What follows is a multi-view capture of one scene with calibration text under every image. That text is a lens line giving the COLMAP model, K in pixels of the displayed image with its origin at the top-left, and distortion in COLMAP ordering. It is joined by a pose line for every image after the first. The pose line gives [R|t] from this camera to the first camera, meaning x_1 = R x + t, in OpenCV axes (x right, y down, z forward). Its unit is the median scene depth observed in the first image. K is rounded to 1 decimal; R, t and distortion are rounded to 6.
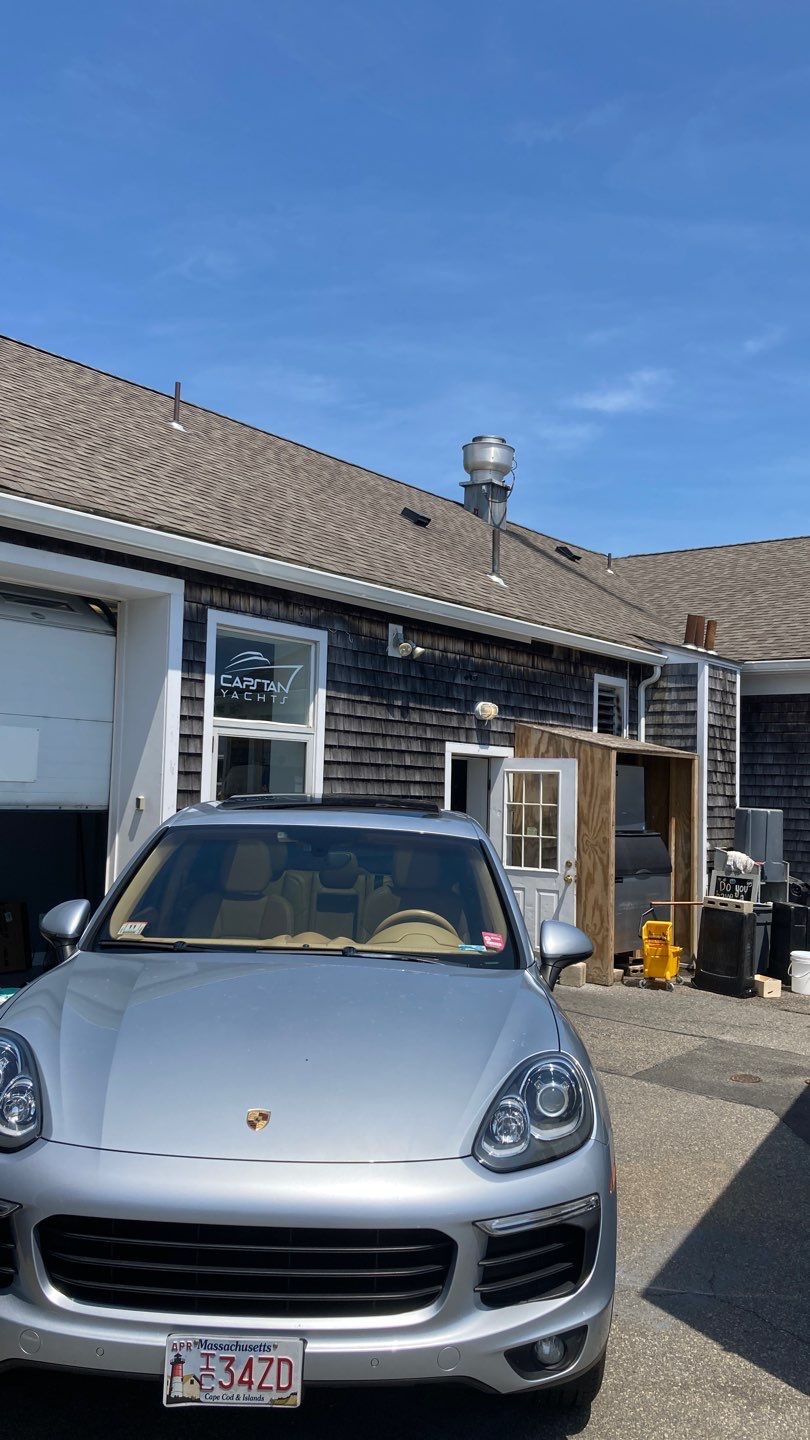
lens RADIAL K [[1198.4, 0, 452.2], [0, 1198.4, 692.1], [0, 0, 1]] dist [0.067319, -0.076170]
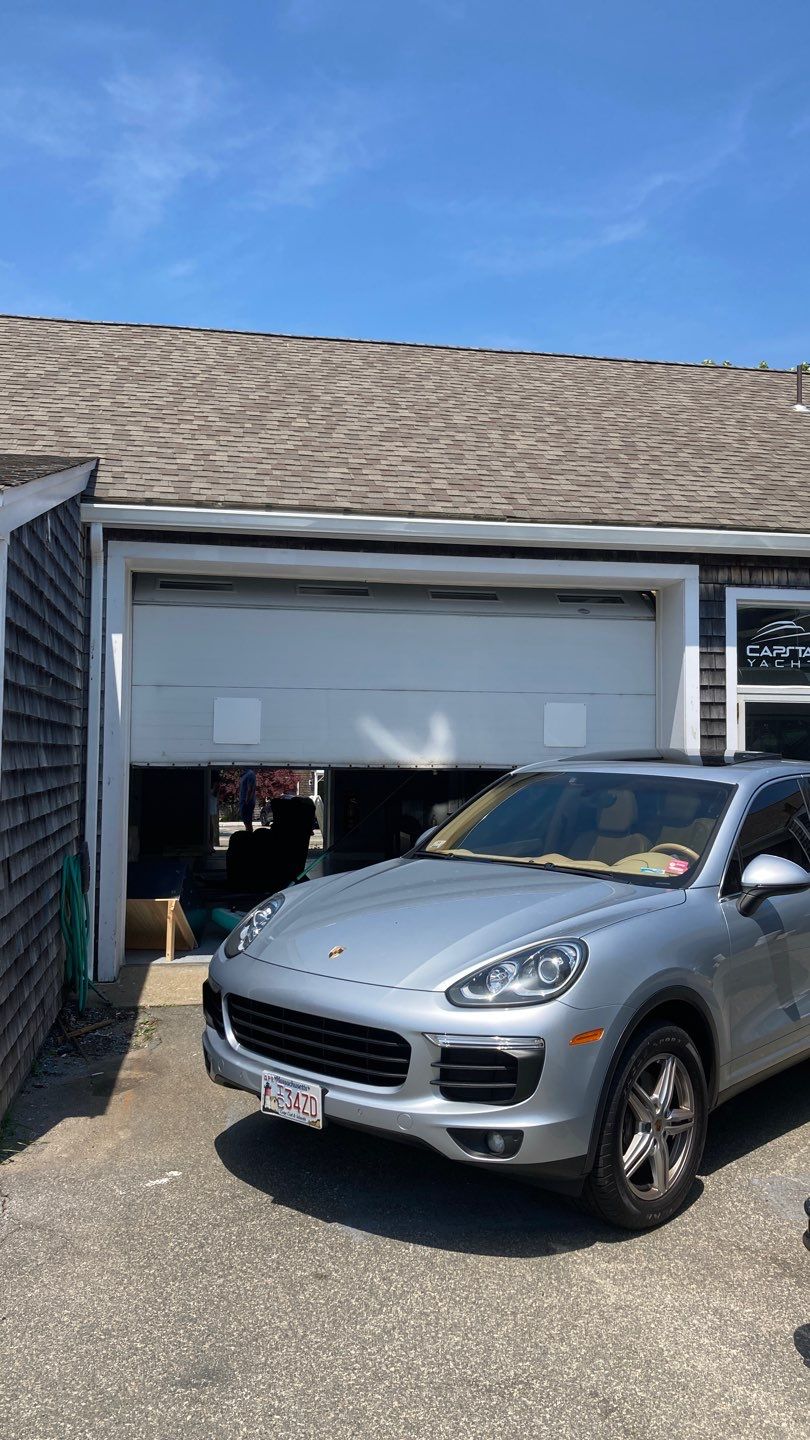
lens RADIAL K [[1214.4, 0, 406.7], [0, 1214.4, 674.6], [0, 0, 1]] dist [0.056914, -0.008249]
pose [[0.727810, -0.069826, -0.682215, 0.346307], [0.072233, 0.997075, -0.024992, 0.017414], [0.681964, -0.031089, 0.730724, -0.017746]]
